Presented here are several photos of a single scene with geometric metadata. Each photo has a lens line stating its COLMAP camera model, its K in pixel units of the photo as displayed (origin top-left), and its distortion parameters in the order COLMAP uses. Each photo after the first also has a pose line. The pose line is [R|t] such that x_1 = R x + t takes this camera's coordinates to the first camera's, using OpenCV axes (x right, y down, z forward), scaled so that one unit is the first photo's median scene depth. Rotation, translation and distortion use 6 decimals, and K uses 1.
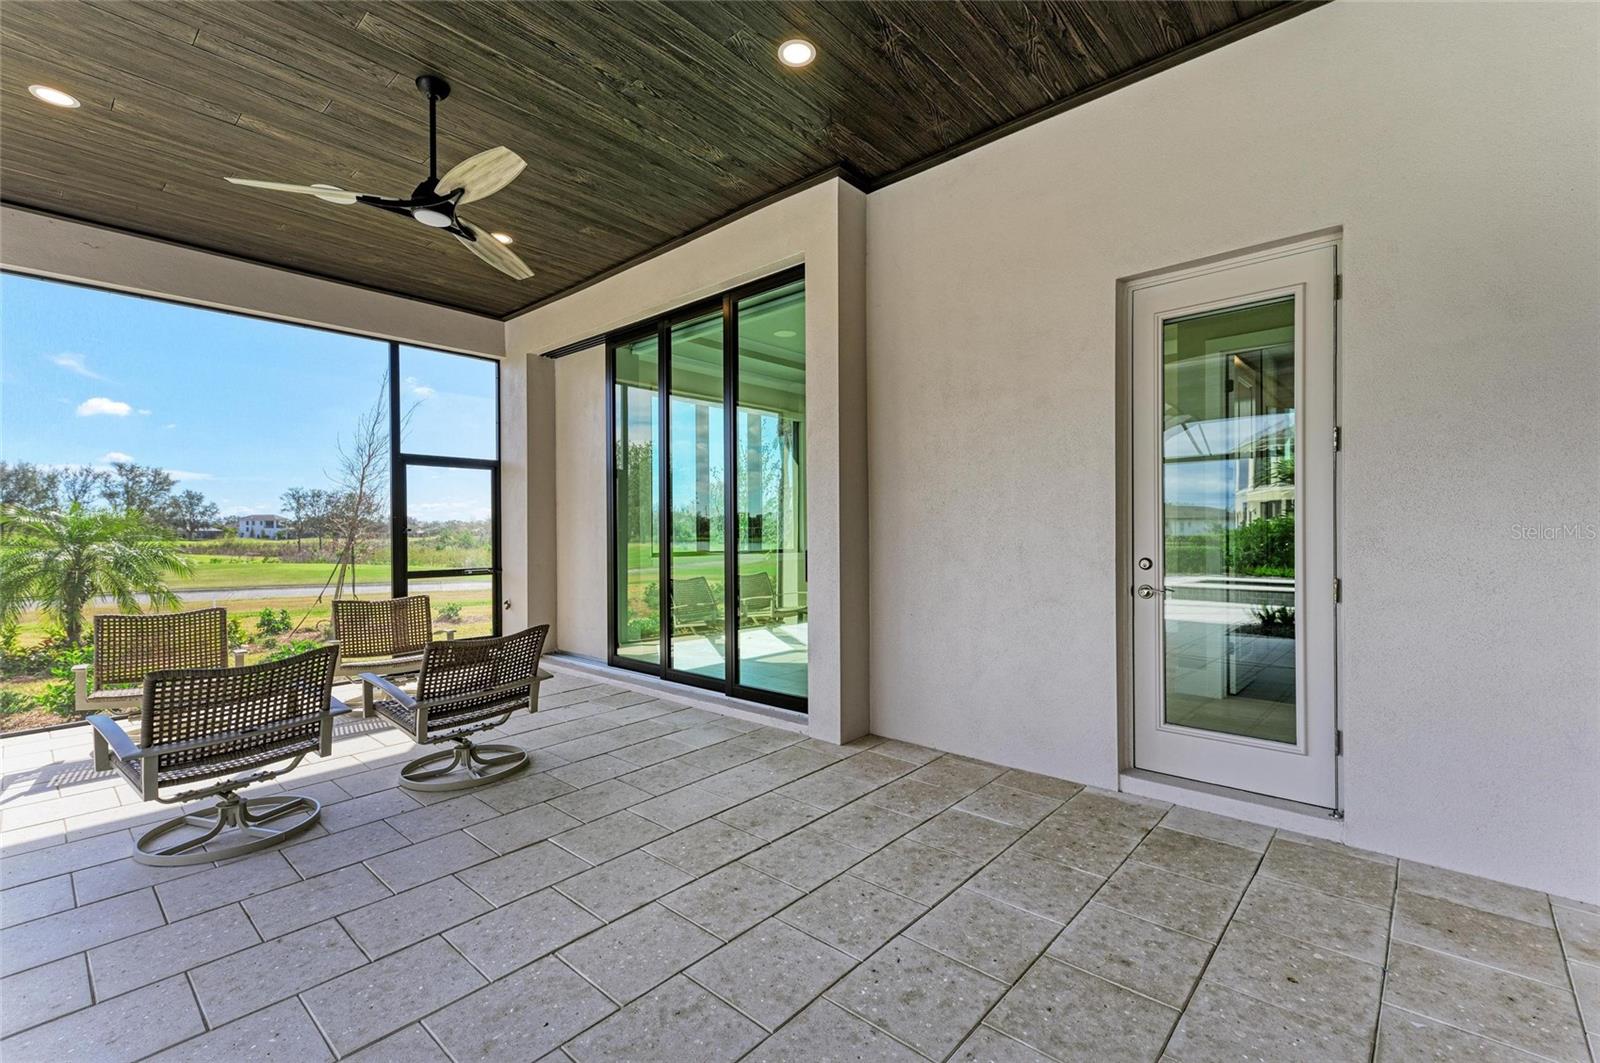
lens RADIAL K [[703.8, 0, 800.0], [0, 703.8, 531.5], [0, 0, 1]] dist [0.013716, -0.000203]
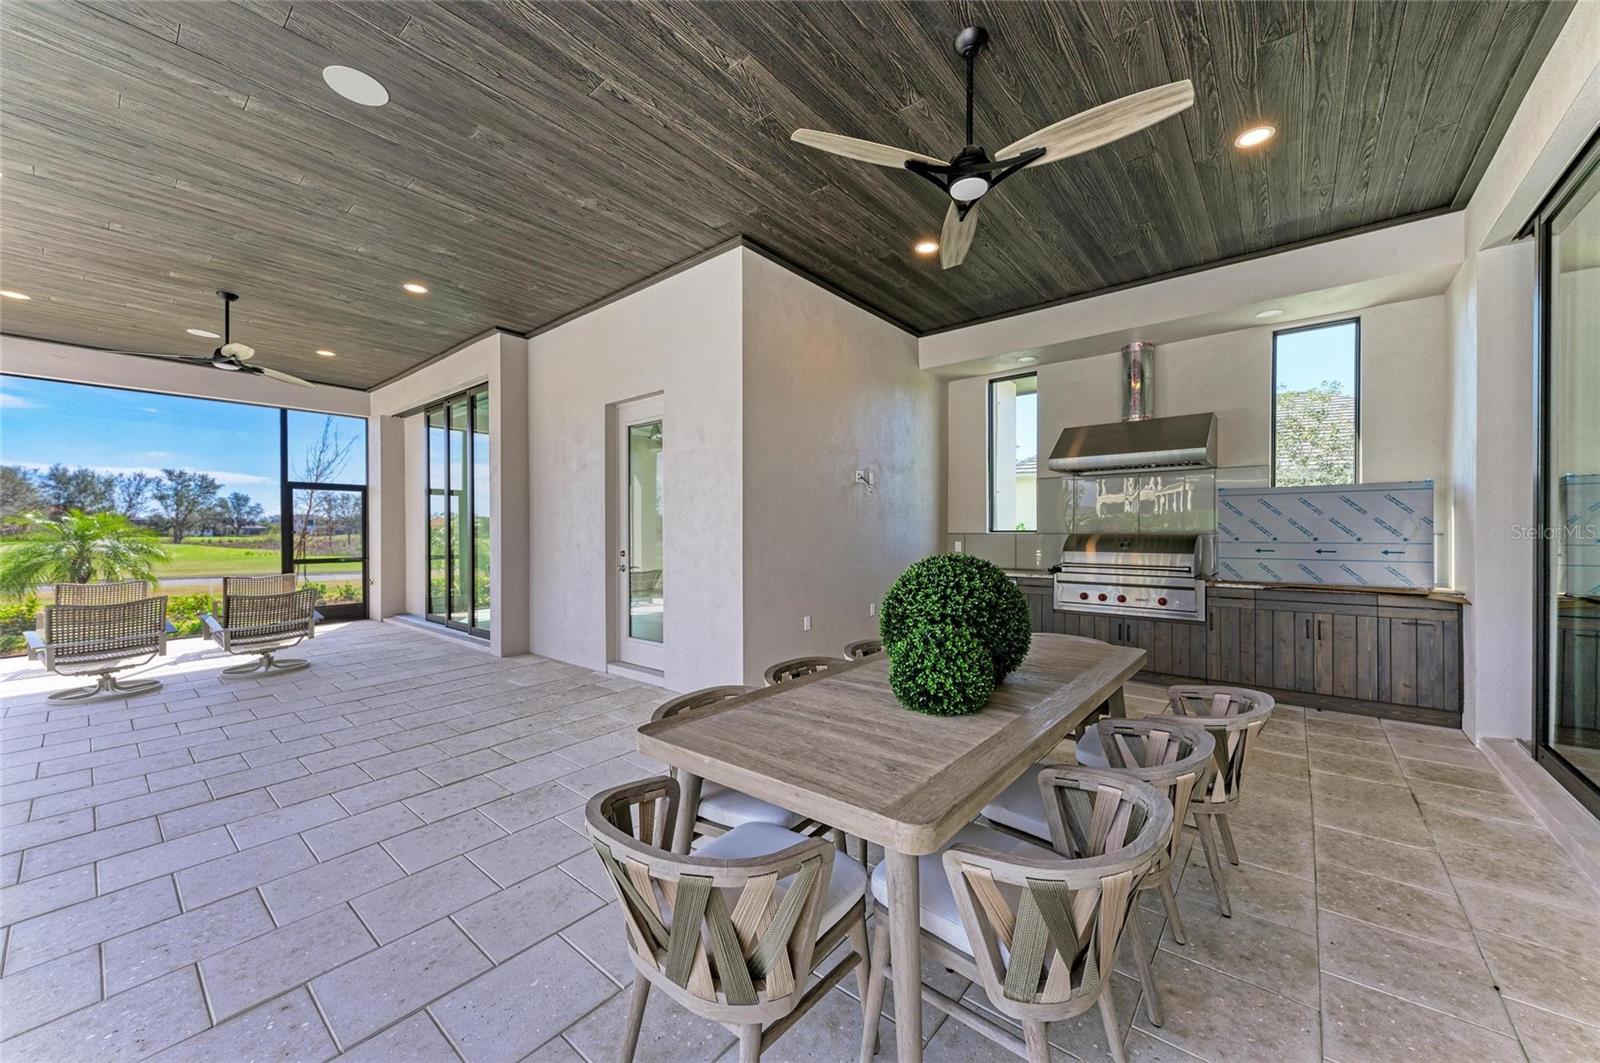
lens RADIAL K [[591.1, 0, 794.0], [0, 591.1, 534.3], [0, 0, 1]] dist [0.009188, -0.000094]
pose [[0.999122, 0.003617, 0.041741, 0.433092], [-0.003875, 0.999974, 0.006103, -0.008627], [-0.041718, -0.006259, 0.999110, -0.300586]]
